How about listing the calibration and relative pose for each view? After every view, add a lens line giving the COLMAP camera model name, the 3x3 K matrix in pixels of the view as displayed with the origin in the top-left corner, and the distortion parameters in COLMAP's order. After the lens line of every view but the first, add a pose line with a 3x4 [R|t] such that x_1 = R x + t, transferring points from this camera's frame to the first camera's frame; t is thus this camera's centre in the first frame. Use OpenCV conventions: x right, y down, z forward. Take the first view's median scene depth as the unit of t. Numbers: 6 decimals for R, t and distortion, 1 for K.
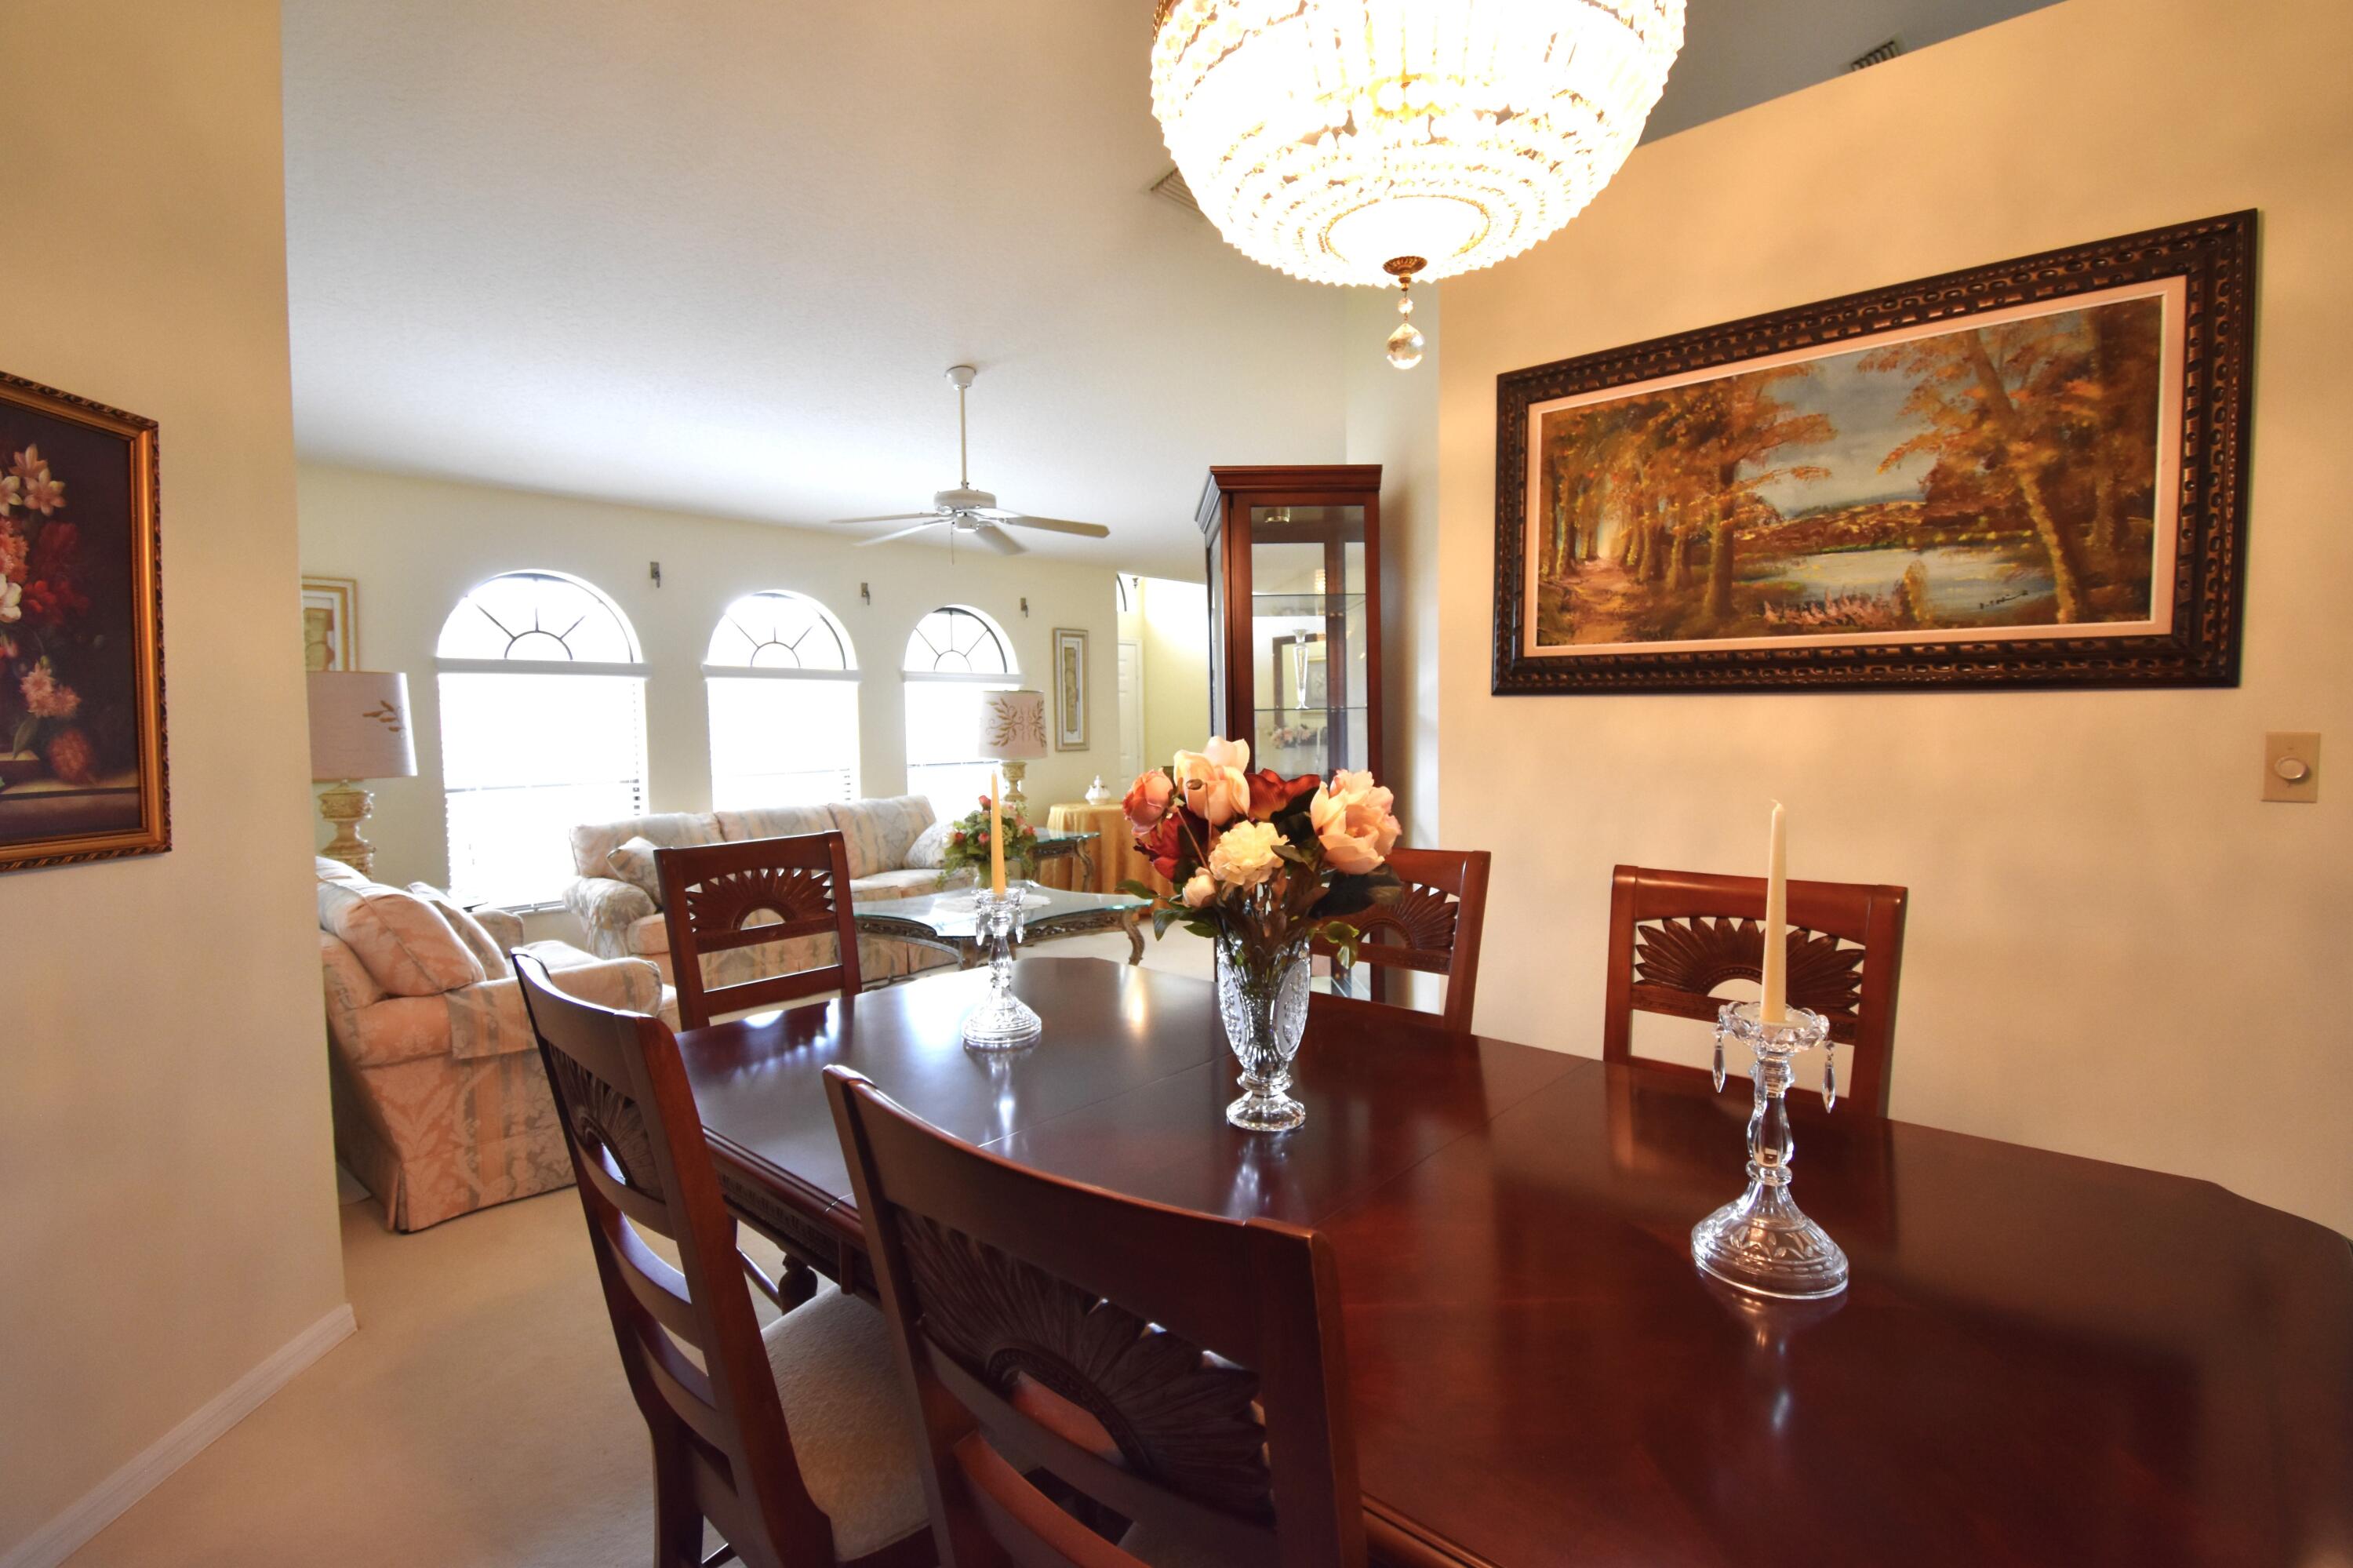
lens RADIAL K [[1031.7, 0, 1180.2], [0, 1031.7, 779.1], [0, 0, 1]] dist [0.005980, -0.013572]
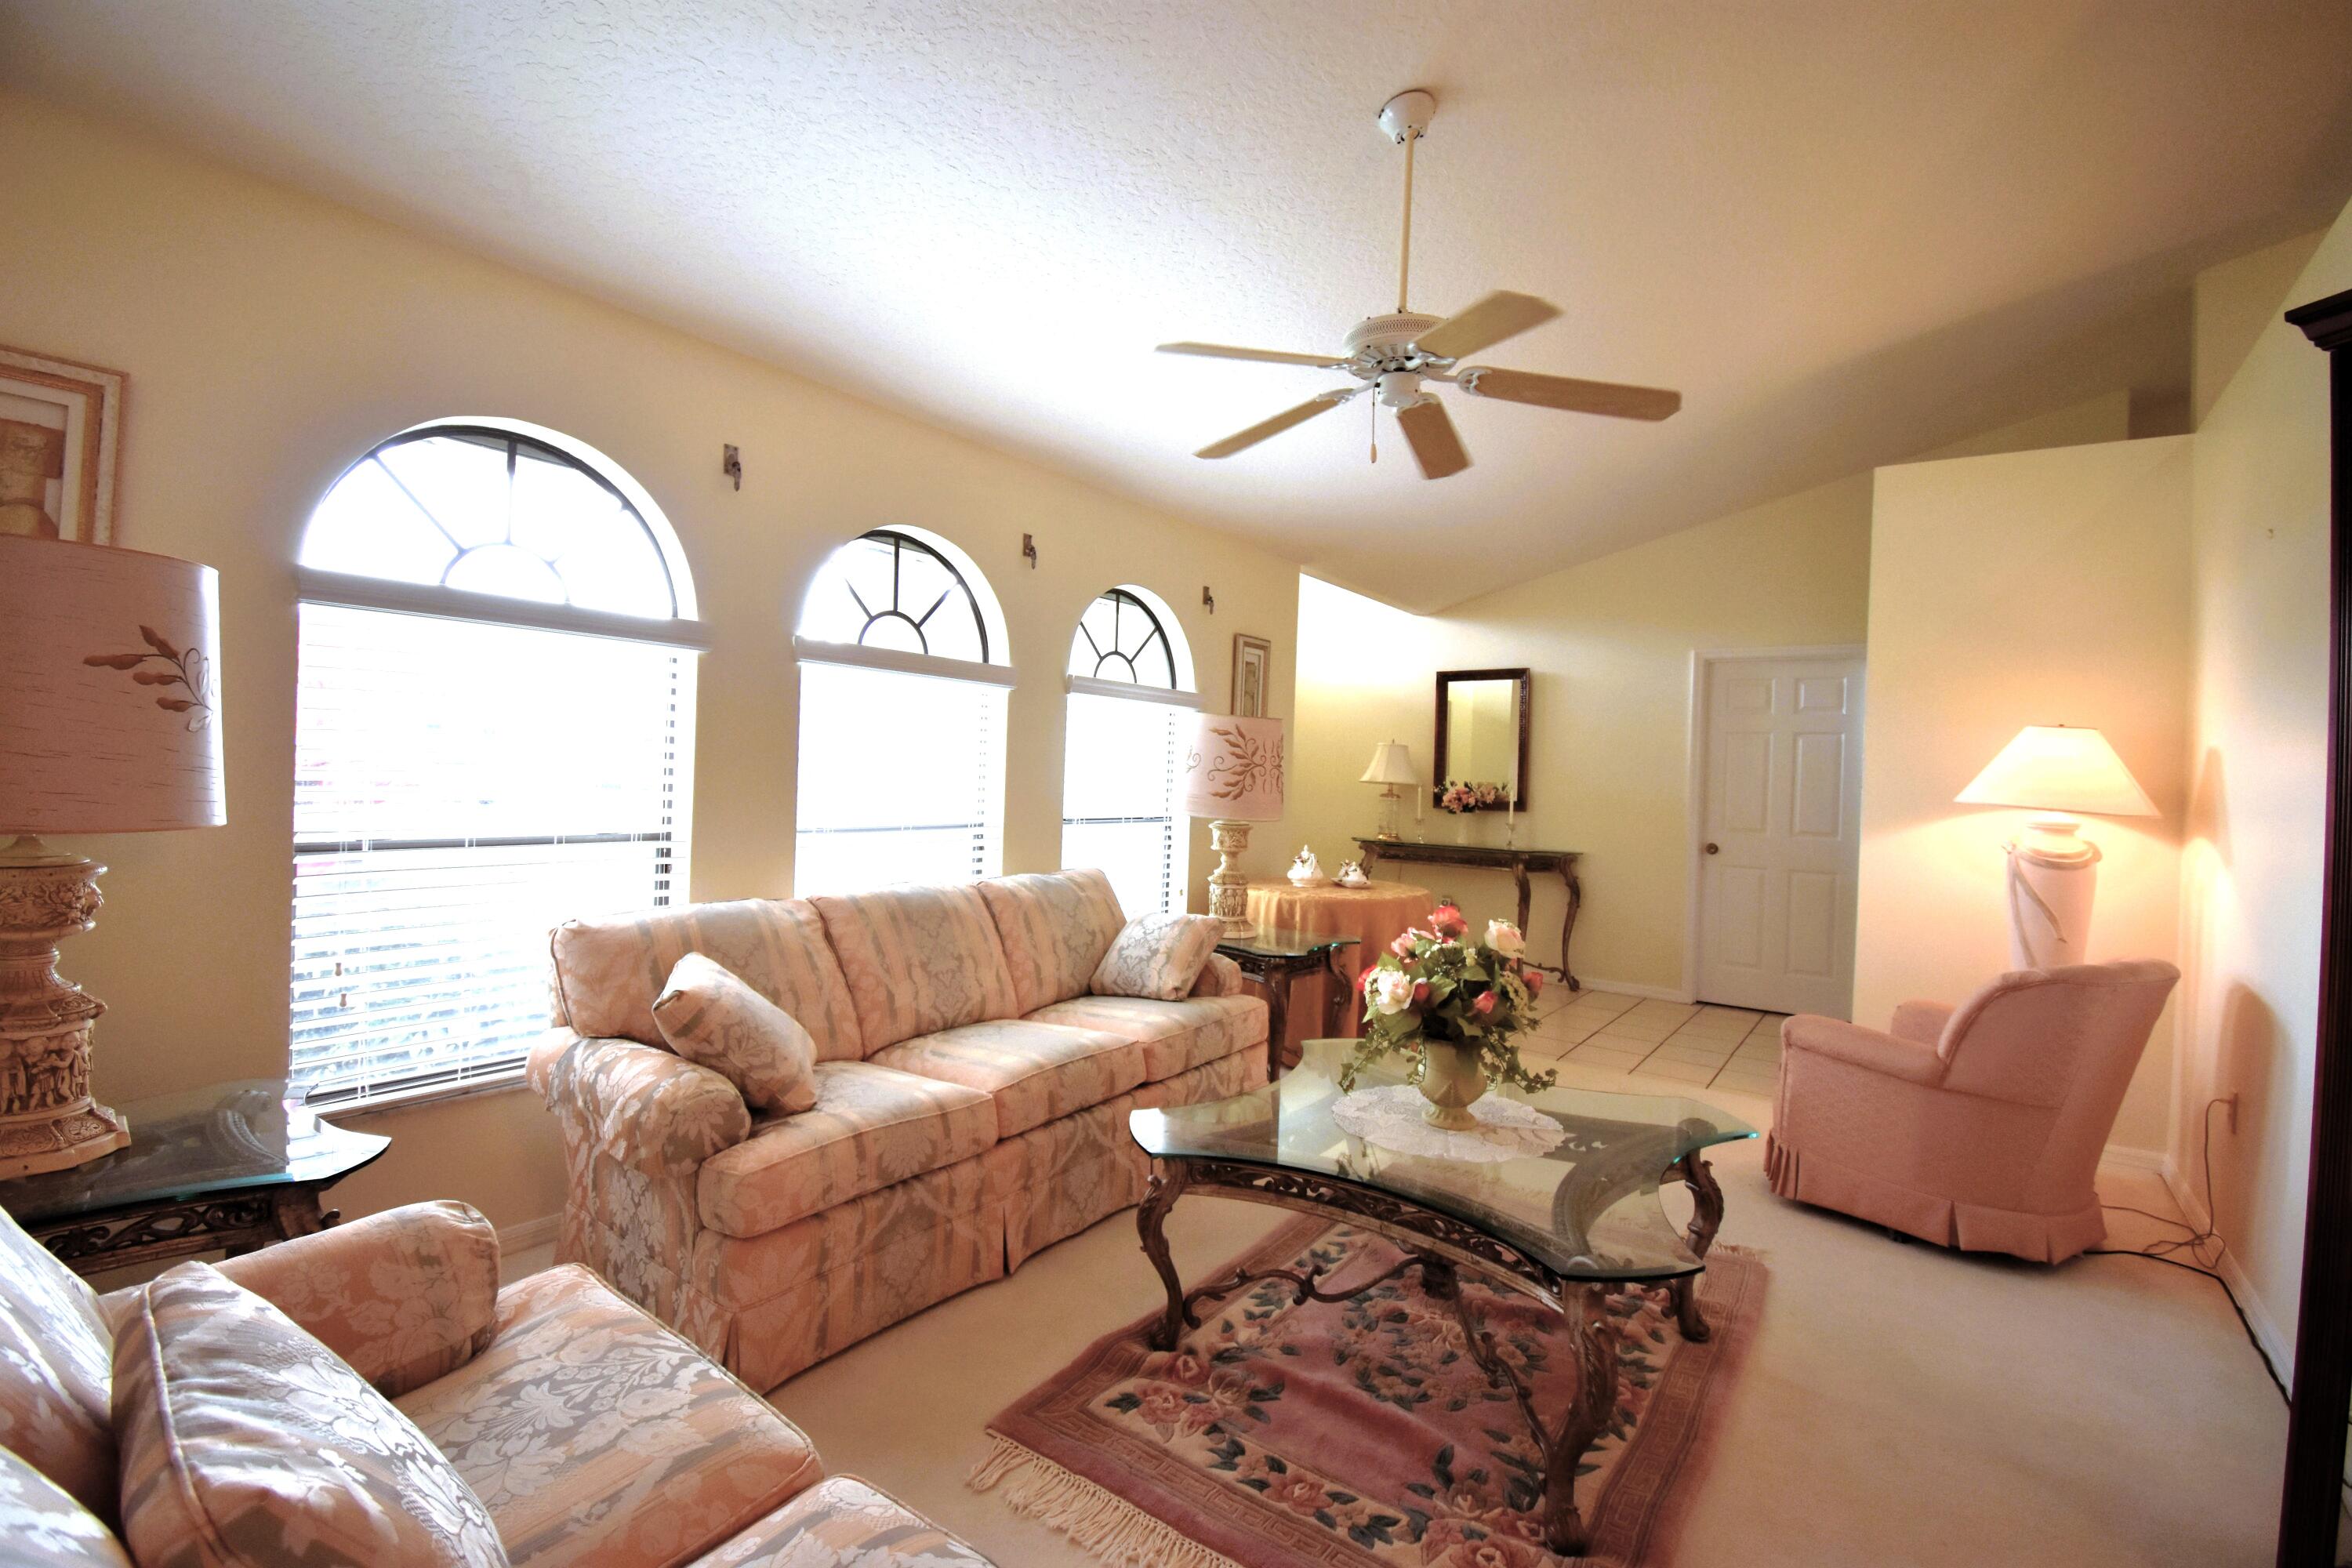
lens RADIAL K [[1031.2, 0, 1188.1], [0, 1031.2, 779.6], [0, 0, 1]] dist [0.005980, -0.013572]
pose [[0.993716, 0.050166, 0.100055, -0.310625], [-0.045504, 0.997793, -0.048349, -0.014266], [-0.102259, 0.043492, 0.993807, 0.427617]]
